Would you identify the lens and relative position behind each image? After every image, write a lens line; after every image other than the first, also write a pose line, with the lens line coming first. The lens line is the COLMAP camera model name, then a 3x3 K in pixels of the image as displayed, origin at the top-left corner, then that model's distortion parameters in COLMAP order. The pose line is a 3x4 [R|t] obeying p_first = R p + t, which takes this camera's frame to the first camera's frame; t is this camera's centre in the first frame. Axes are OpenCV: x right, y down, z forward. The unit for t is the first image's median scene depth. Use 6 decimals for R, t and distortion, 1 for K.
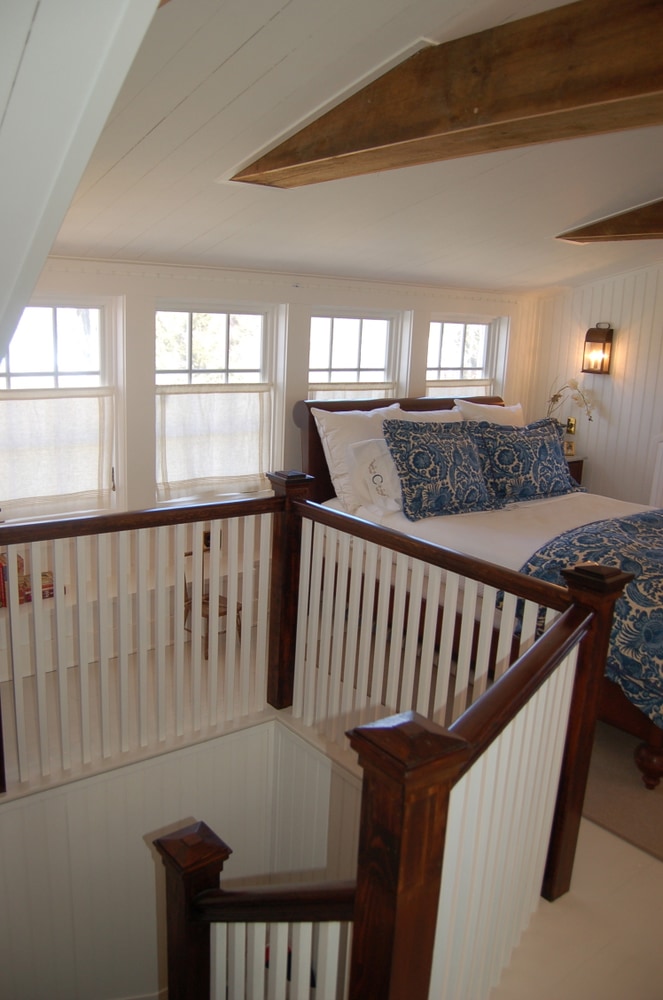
lens RADIAL K [[786.0, 0, 322.7], [0, 786.0, 498.3], [0, 0, 1]] dist [-0.078496, 0.021635]
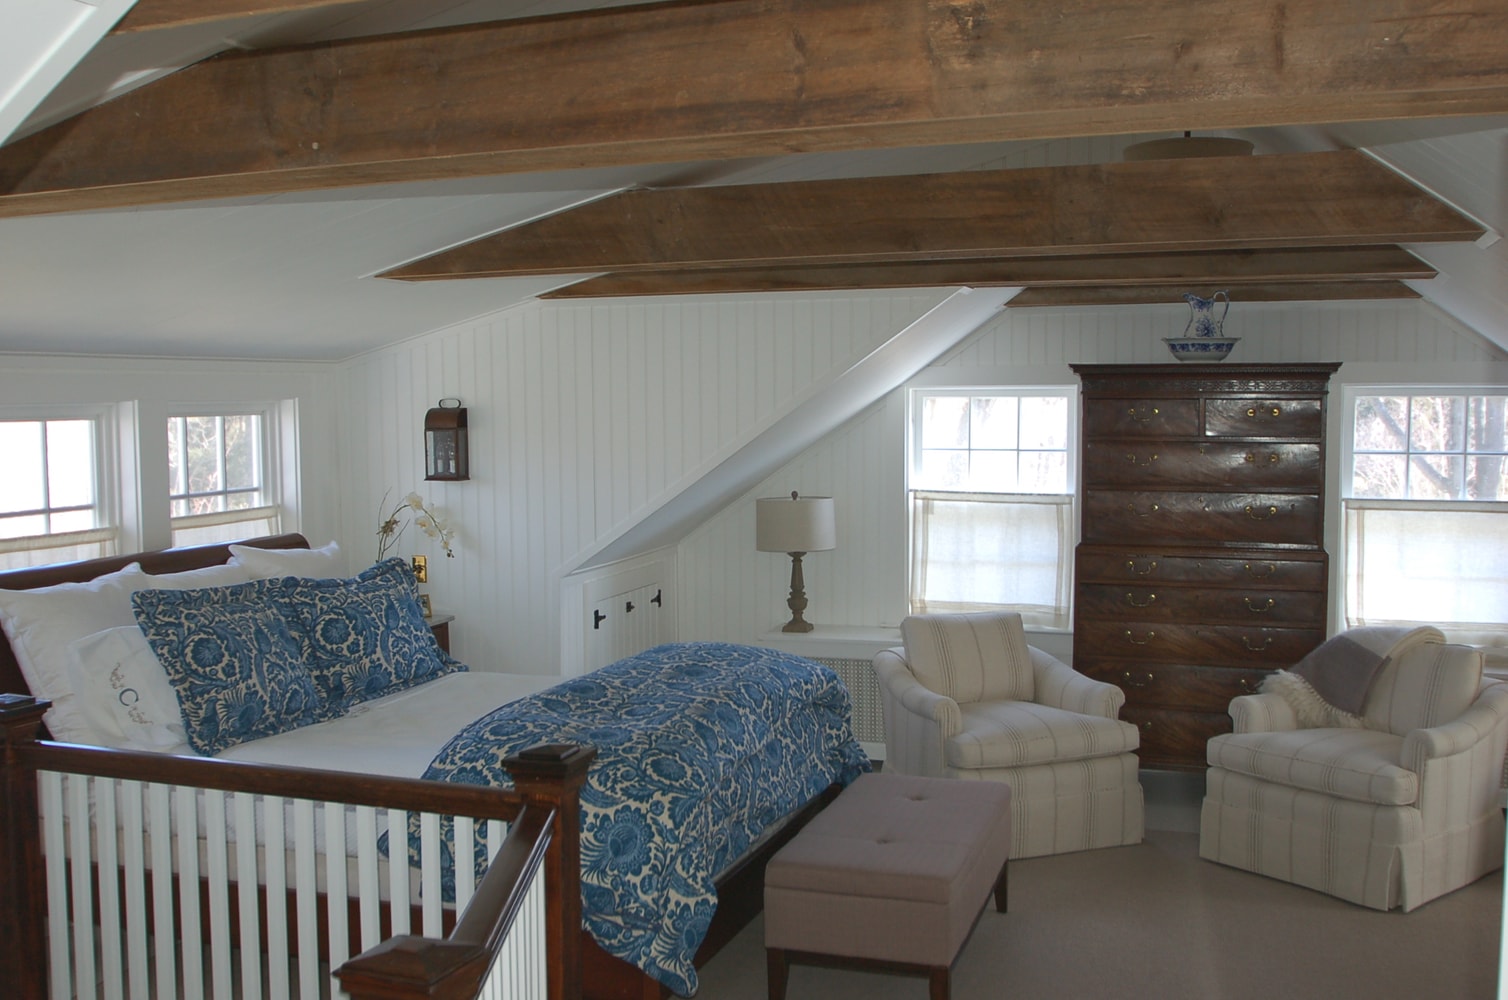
lens RADIAL K [[1517.0, 0, 742.9], [0, 1517.0, 502.2], [0, 0, 1]] dist [-0.081542, 0.000000]
pose [[0.844018, -0.087958, 0.529054, -0.121648], [0.163952, 0.981551, -0.098372, 0.017865], [-0.510641, 0.169767, 0.842867, -0.176826]]
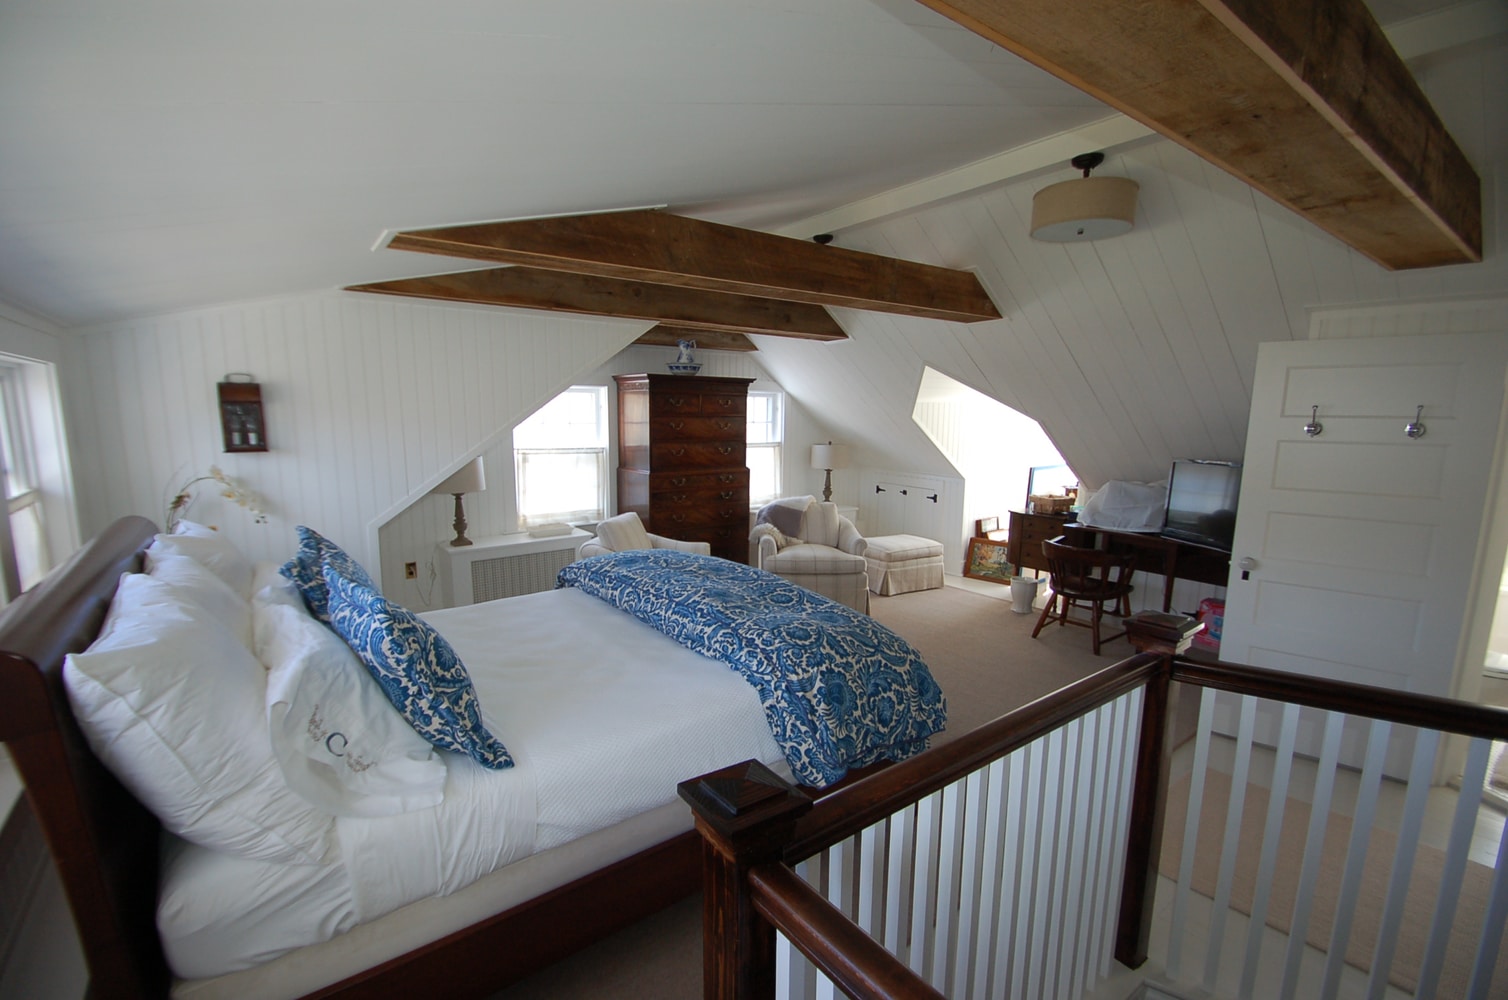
lens RADIAL K [[656.0, 0, 741.6], [0, 656.0, 513.7], [0, 0, 1]] dist [0.003624, 0.000061]
pose [[0.044648, -0.200805, 0.978613, -0.253895], [0.220268, 0.957461, 0.186415, -0.169212], [-0.974417, 0.207234, 0.086980, 0.771178]]
